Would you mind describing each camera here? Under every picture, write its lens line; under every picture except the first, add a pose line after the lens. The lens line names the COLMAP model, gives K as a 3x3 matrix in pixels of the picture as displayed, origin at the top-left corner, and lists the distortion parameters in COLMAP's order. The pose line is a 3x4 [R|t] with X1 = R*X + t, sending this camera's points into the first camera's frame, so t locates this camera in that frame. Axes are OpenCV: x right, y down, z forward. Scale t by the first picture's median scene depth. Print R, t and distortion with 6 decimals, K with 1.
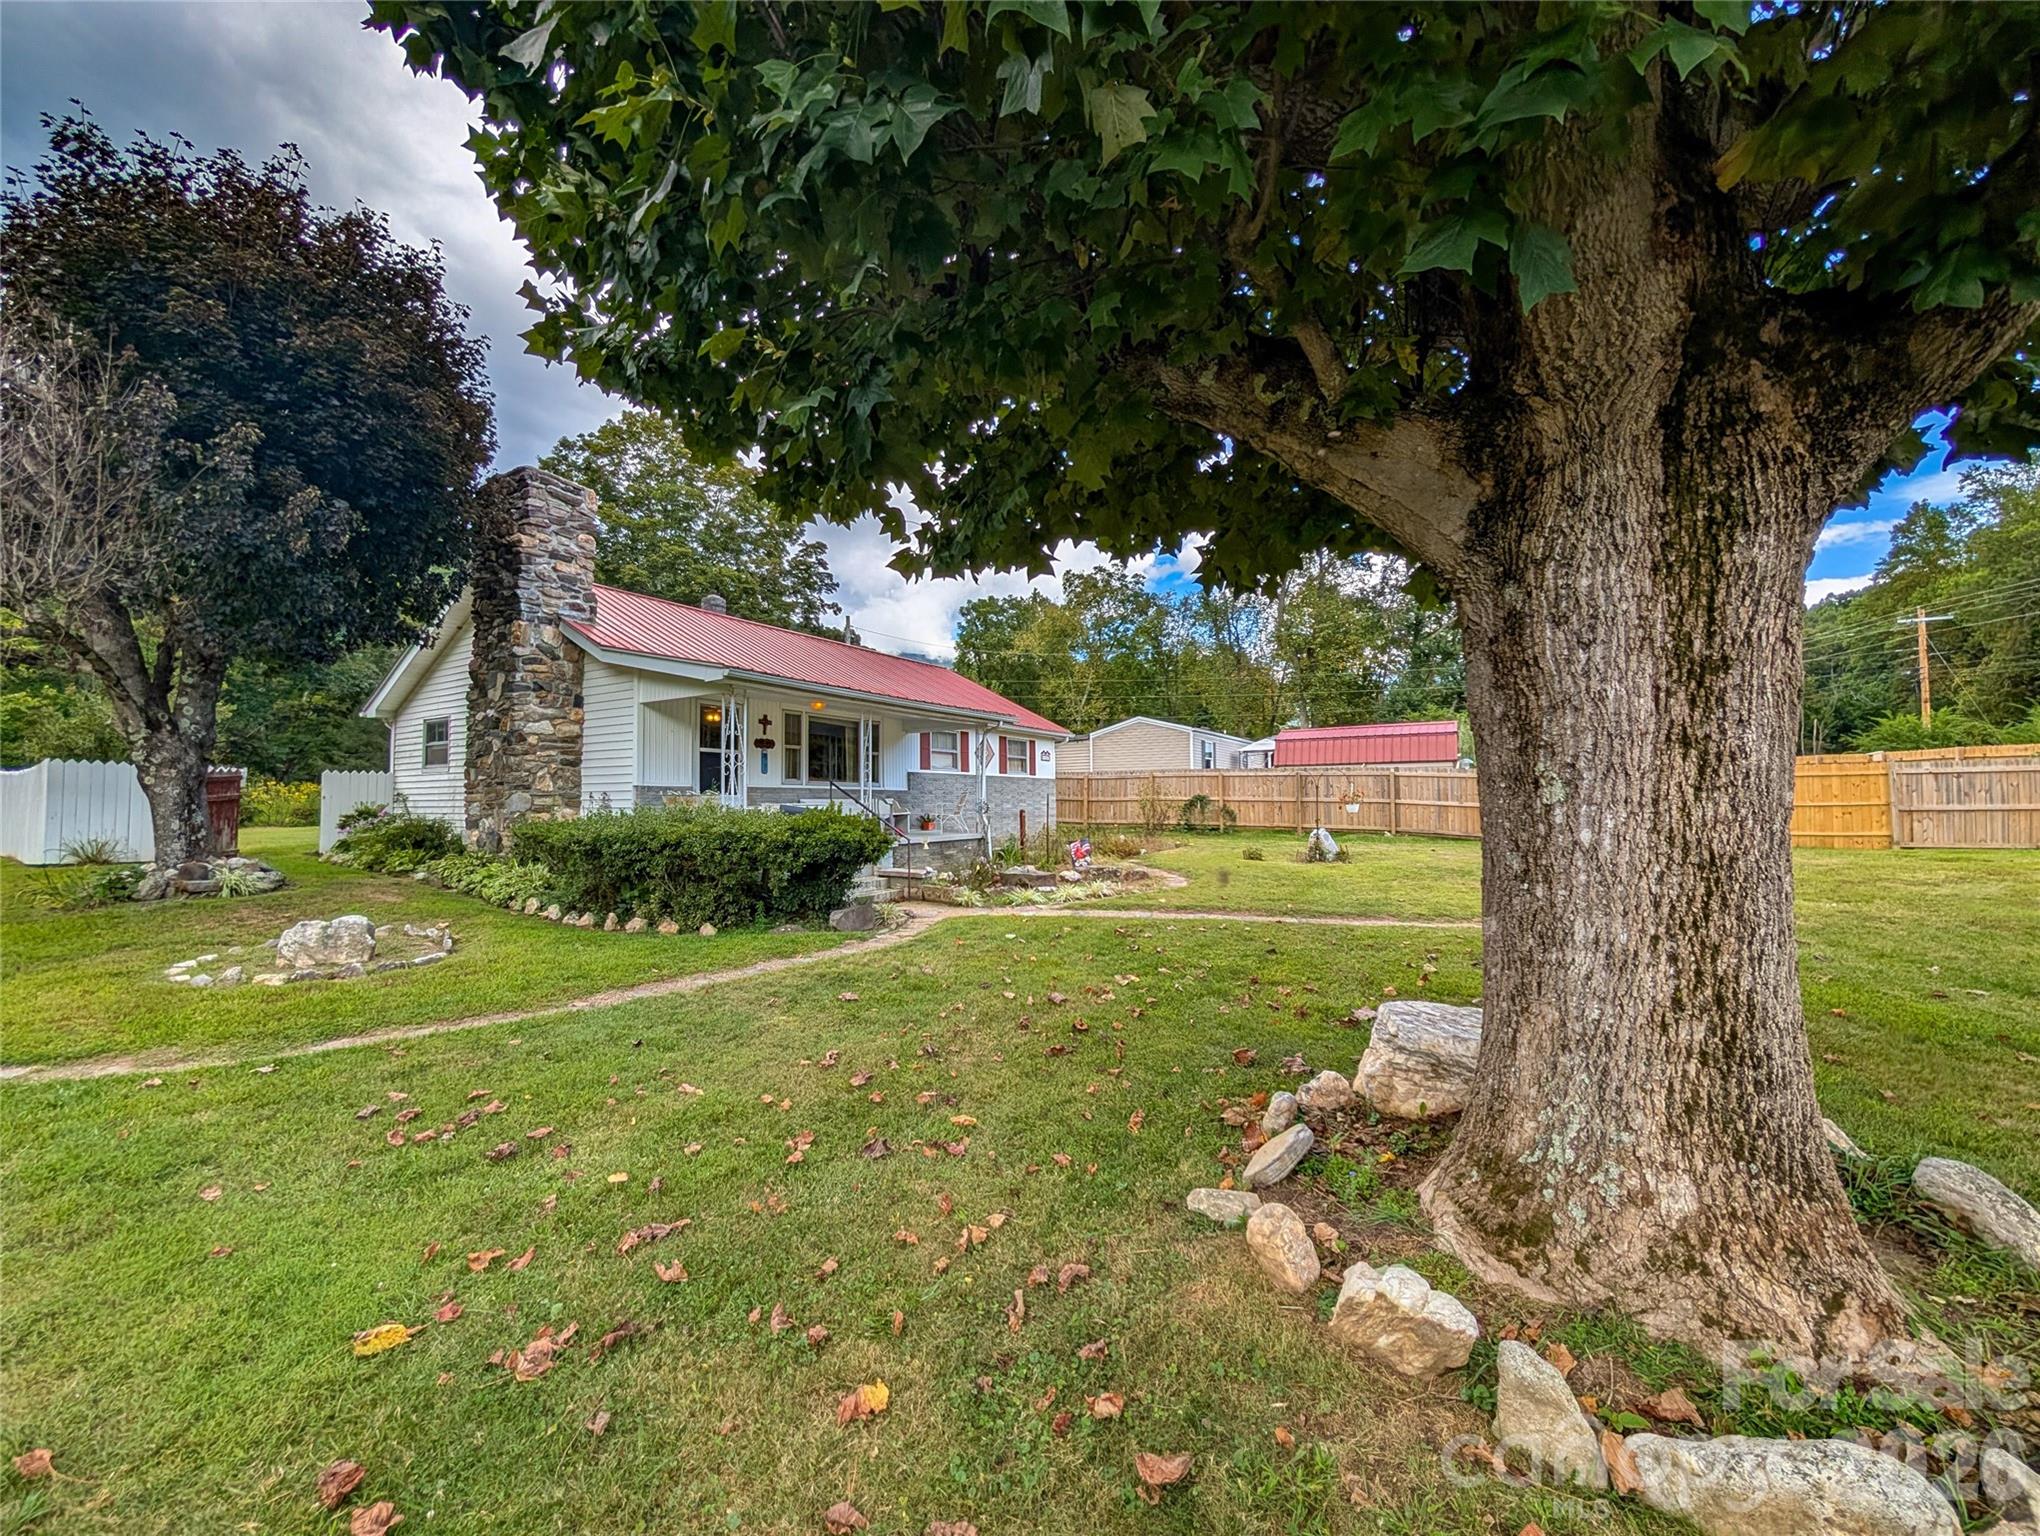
lens RADIAL K [[787.8, 0, 1020.0], [0, 787.8, 768.0], [0, 0, 1]] dist [0.015383, -0.000304]
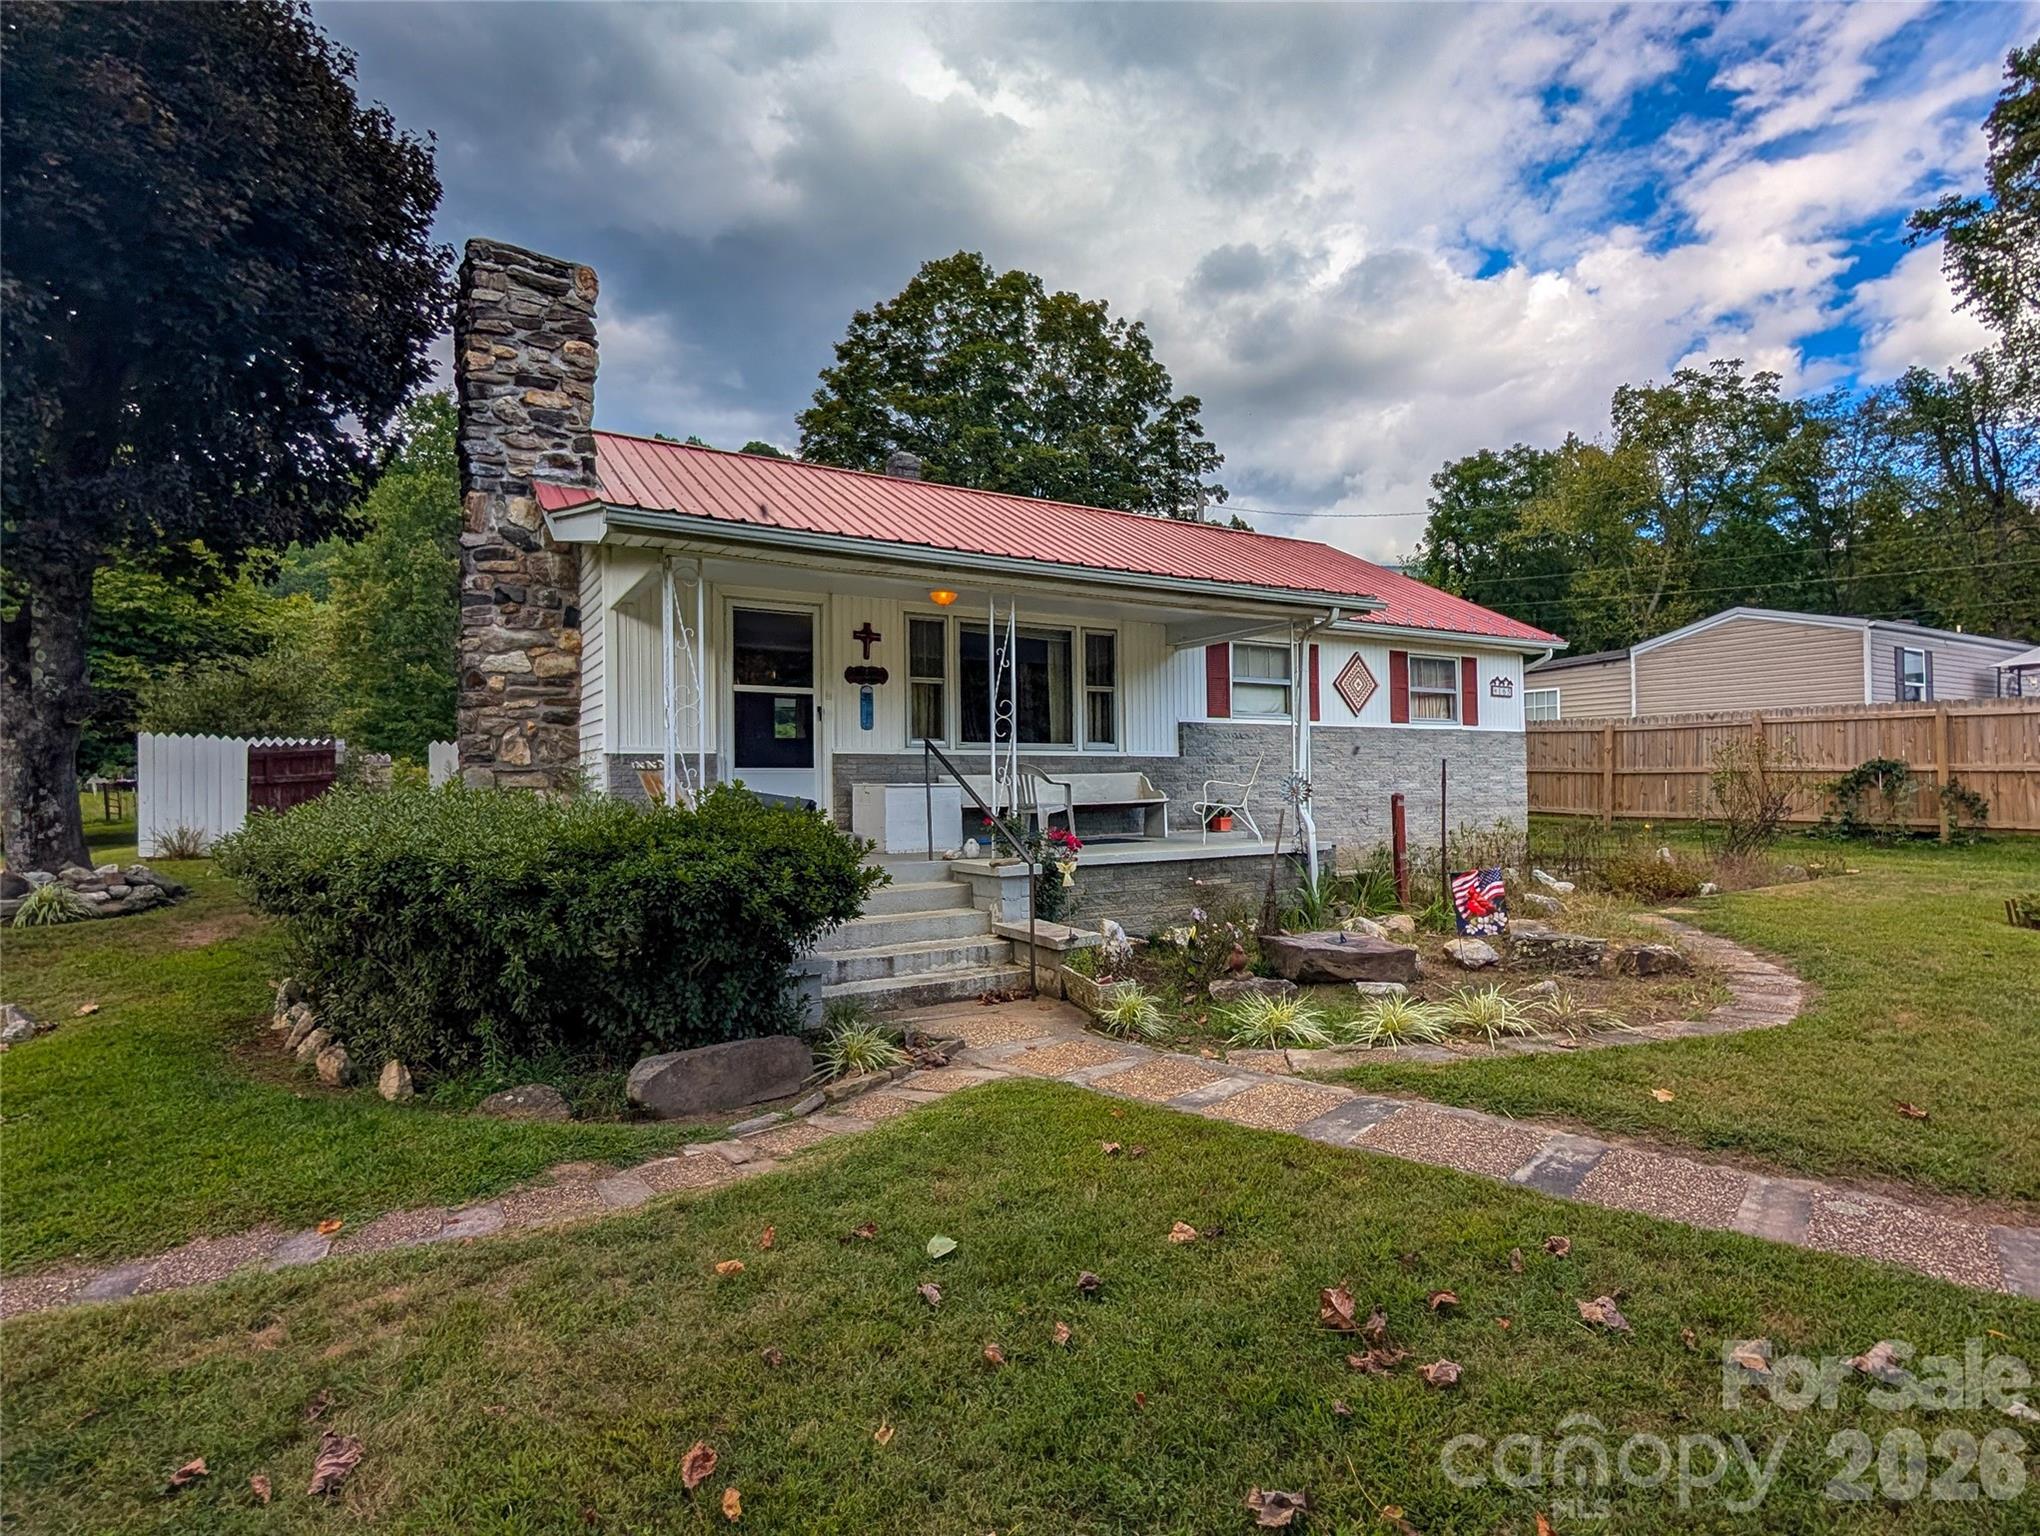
lens RADIAL K [[1076.5, 0, 1006.2], [0, 1076.5, 766.5], [0, 0, 1]] dist [0.001335, 0.001719]
pose [[0.889614, -0.010165, -0.456601, 0.100626], [0.025281, 0.999315, 0.027008, 0.014187], [0.456013, -0.035570, 0.889262, 0.350247]]
